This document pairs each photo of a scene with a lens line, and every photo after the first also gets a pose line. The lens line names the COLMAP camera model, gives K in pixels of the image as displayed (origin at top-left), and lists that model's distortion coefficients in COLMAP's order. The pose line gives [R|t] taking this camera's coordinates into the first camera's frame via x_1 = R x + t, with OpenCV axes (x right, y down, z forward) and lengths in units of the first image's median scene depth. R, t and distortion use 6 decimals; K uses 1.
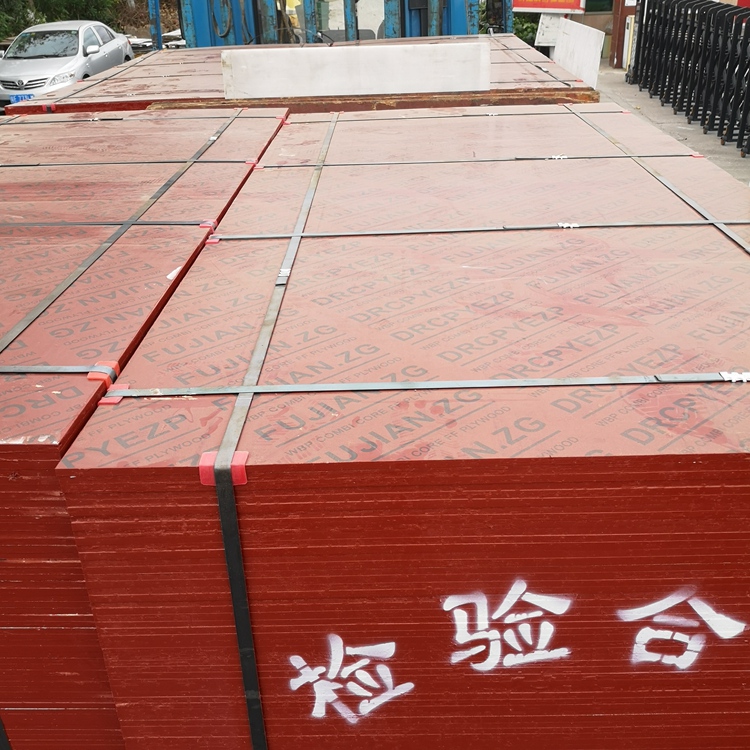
lens RADIAL K [[794.6, 0, 375.3], [0, 794.6, 374.6], [0, 0, 1]] dist [0.001638, 0.000000]
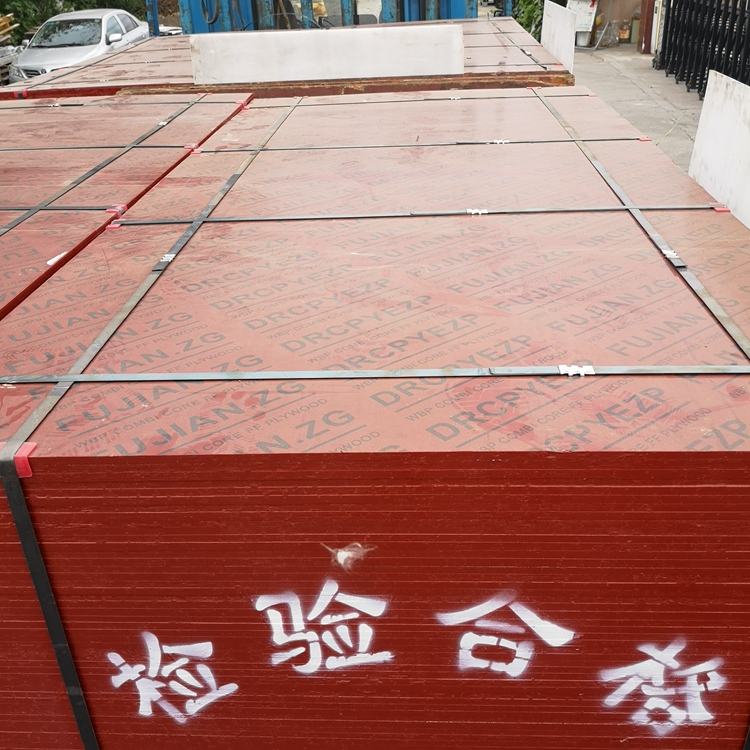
lens RADIAL K [[794.6, 0, 374.1], [0, 794.6, 374.5], [0, 0, 1]] dist [0.001638, 0.000000]
pose [[0.999141, 0.009987, -0.040208, 0.245983], [-0.009442, 0.999861, 0.013728, -0.002684], [0.040340, -0.013337, 0.999097, 0.045698]]
